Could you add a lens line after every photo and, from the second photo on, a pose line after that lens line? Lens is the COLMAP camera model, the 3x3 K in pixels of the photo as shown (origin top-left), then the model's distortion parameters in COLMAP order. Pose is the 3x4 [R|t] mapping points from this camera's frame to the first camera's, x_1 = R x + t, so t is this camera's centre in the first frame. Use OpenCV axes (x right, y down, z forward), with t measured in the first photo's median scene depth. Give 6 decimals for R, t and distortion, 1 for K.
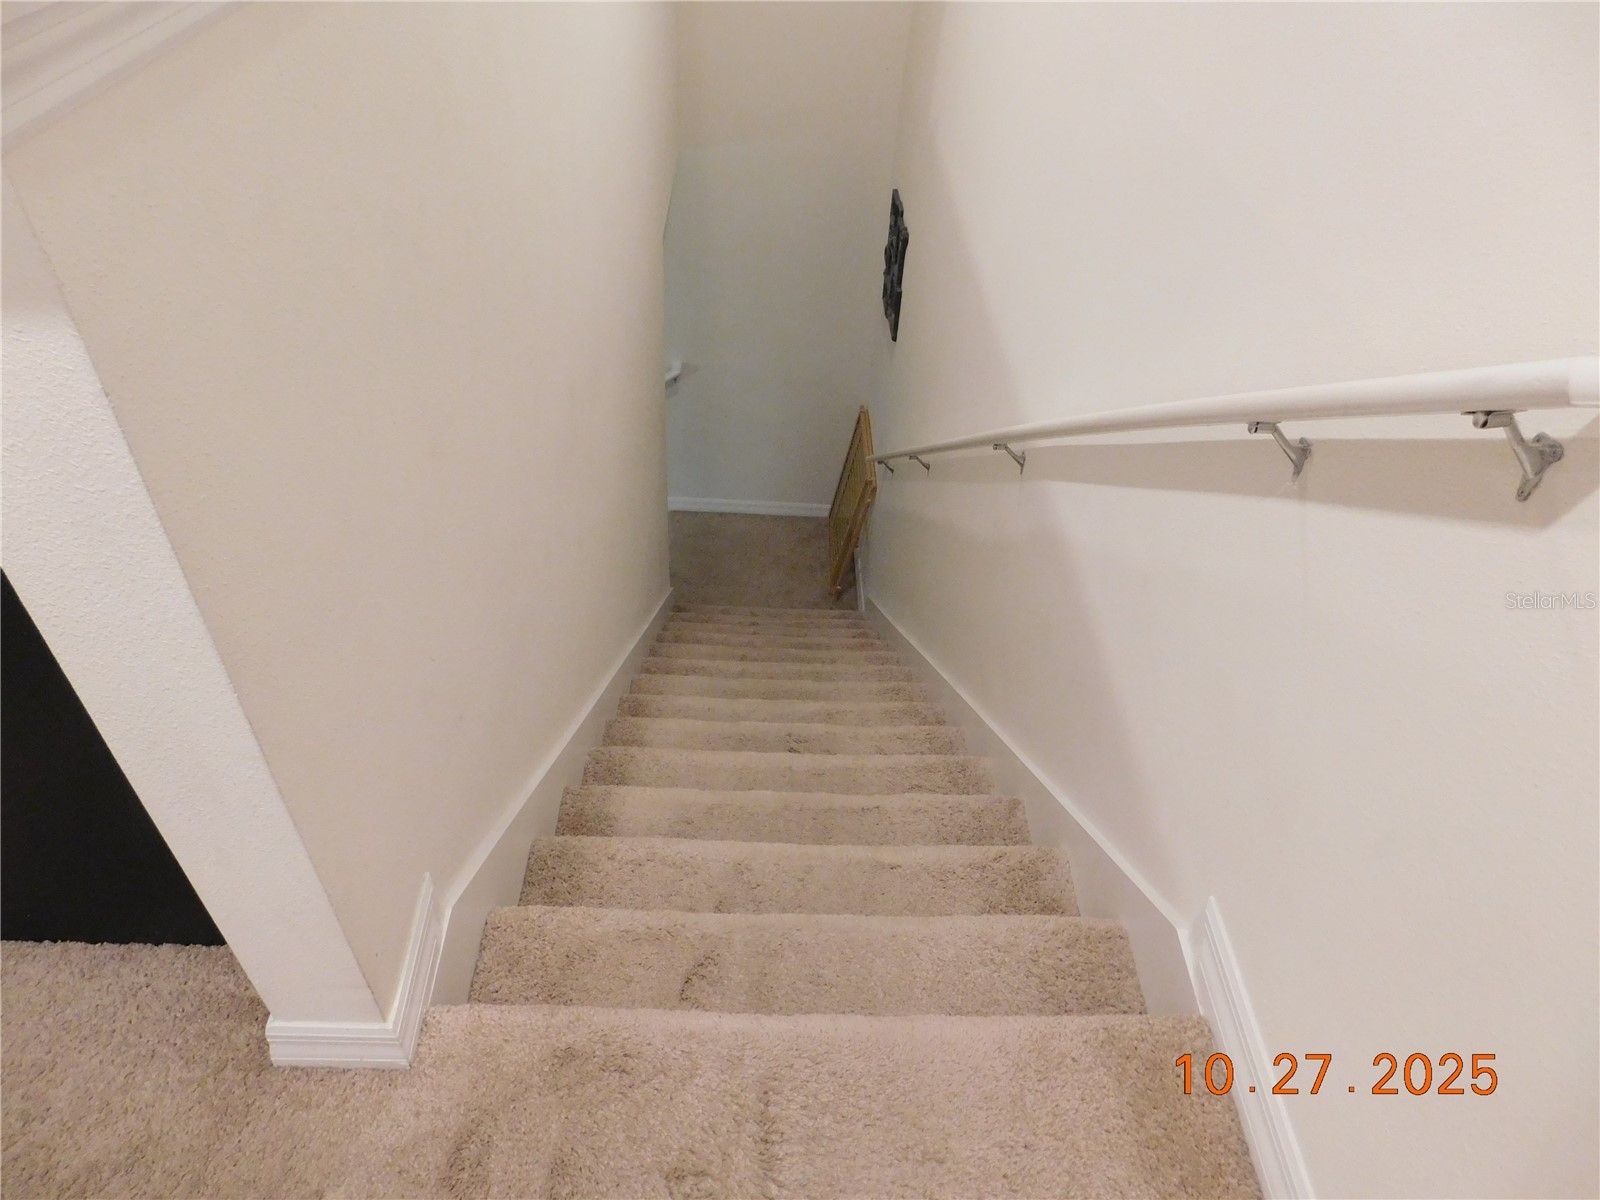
lens RADIAL K [[1079.2, 0, 800.8], [0, 1079.2, 600.4], [0, 0, 1]] dist [0.001439, -0.000757]
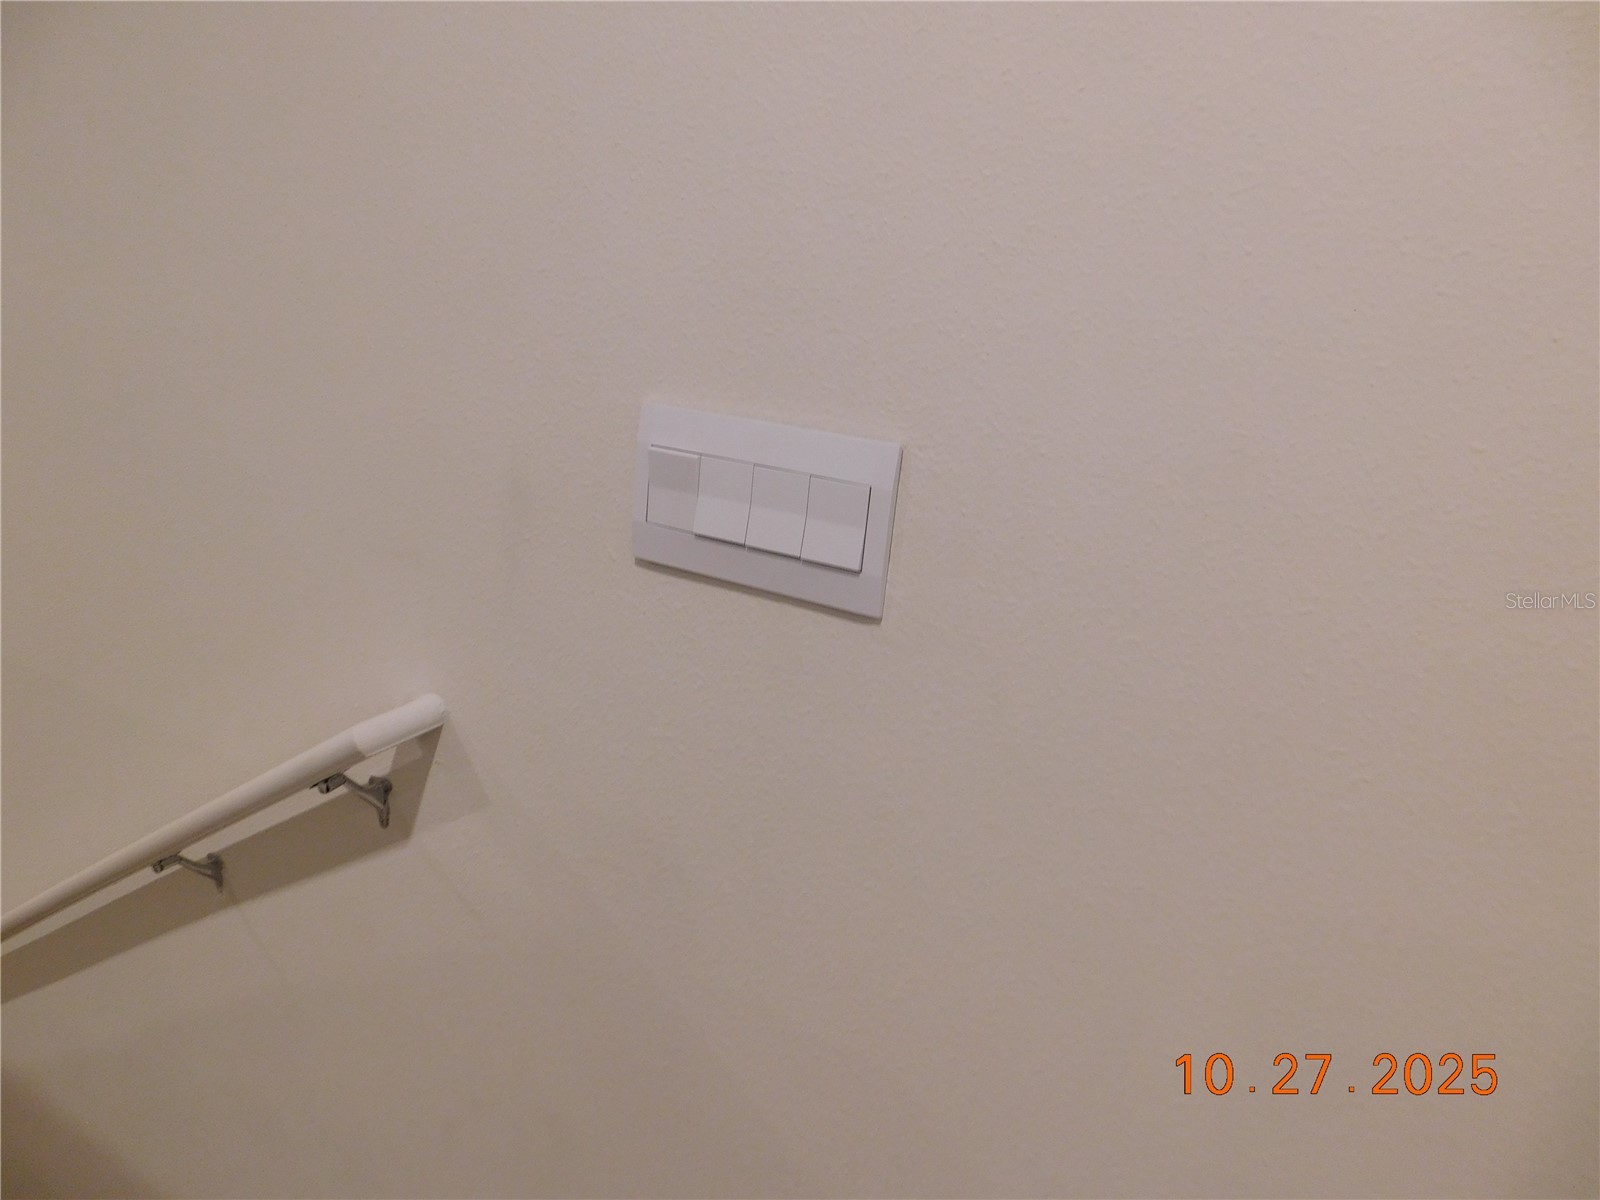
lens RADIAL K [[1079.2, 0, 801.0], [0, 1079.2, 597.5], [0, 0, 1]] dist [0.001439, -0.000757]
pose [[0.545620, -0.257016, 0.797648, -0.022171], [0.517520, 0.851971, -0.079483, 0.034757], [-0.659145, 0.456166, 0.597863, -0.232829]]
